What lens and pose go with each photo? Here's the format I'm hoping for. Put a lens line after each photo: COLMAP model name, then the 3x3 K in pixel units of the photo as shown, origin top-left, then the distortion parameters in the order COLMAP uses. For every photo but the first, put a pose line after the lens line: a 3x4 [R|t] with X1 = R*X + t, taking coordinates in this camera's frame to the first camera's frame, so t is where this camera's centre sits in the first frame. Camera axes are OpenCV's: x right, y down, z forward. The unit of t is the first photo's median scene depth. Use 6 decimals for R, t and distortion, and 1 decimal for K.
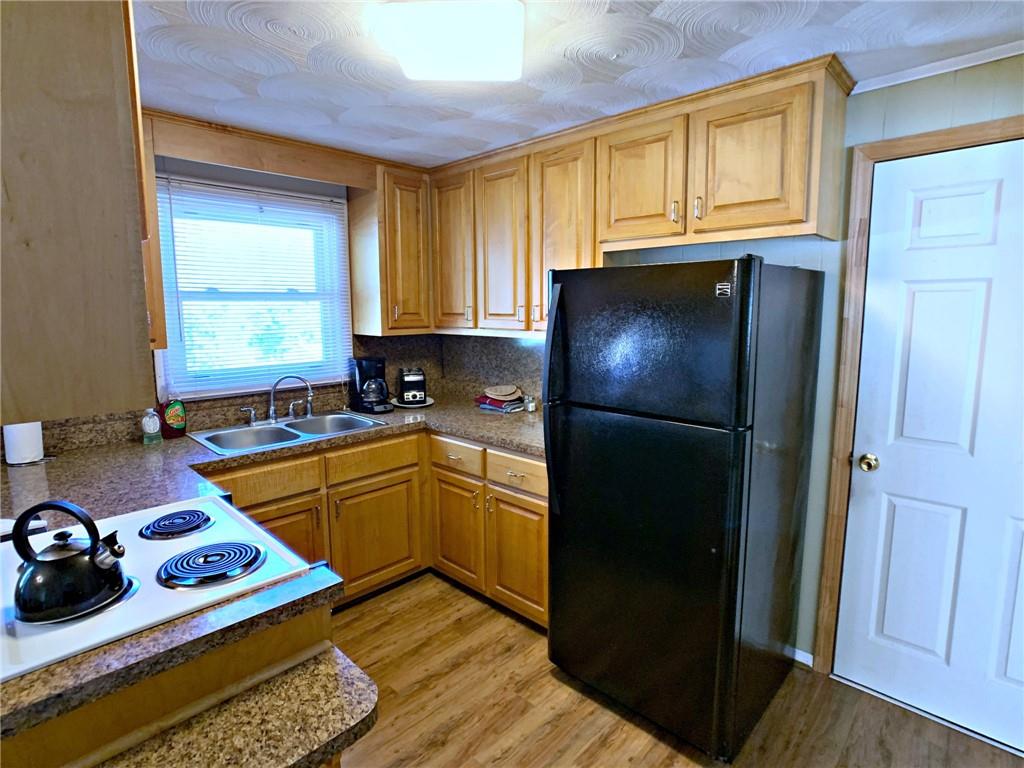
lens RADIAL K [[524.1, 0, 510.9], [0, 524.1, 374.1], [0, 0, 1]] dist [-0.043072, 0.012782]
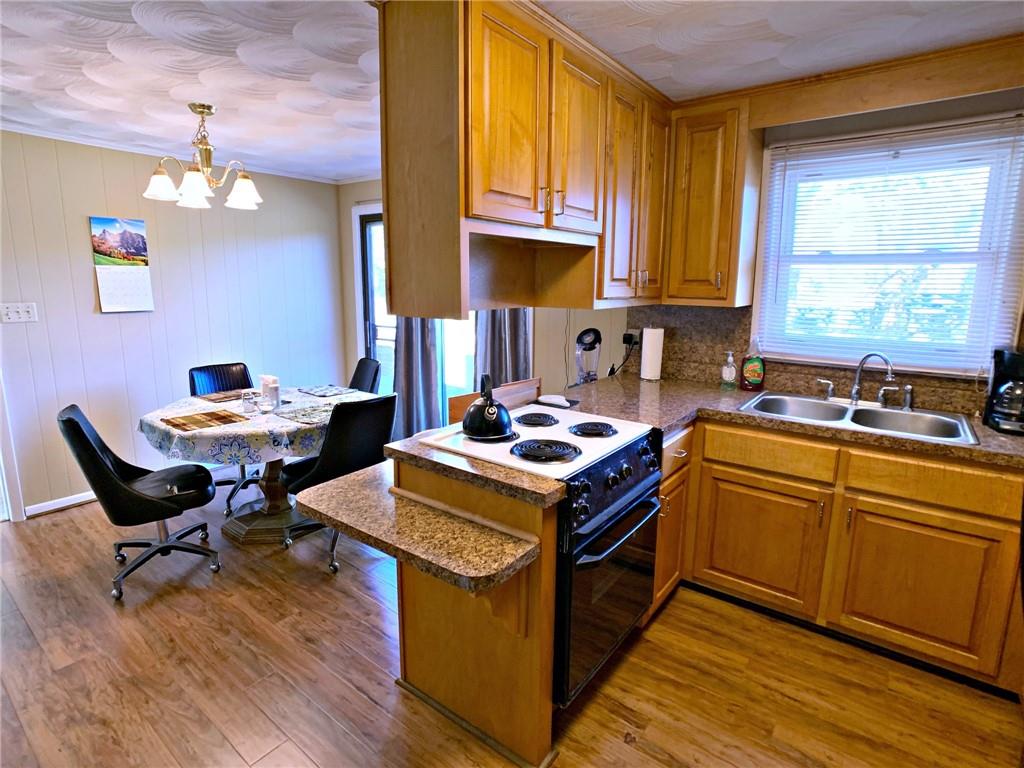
lens RADIAL K [[524.1, 0, 510.9], [0, 524.1, 374.1], [0, 0, 1]] dist [-0.043072, 0.012782]
pose [[0.109932, 0.175602, -0.978304, 0.366665], [-0.132947, 0.978023, 0.160613, -0.020847], [0.985008, 0.112406, 0.130862, 0.355909]]
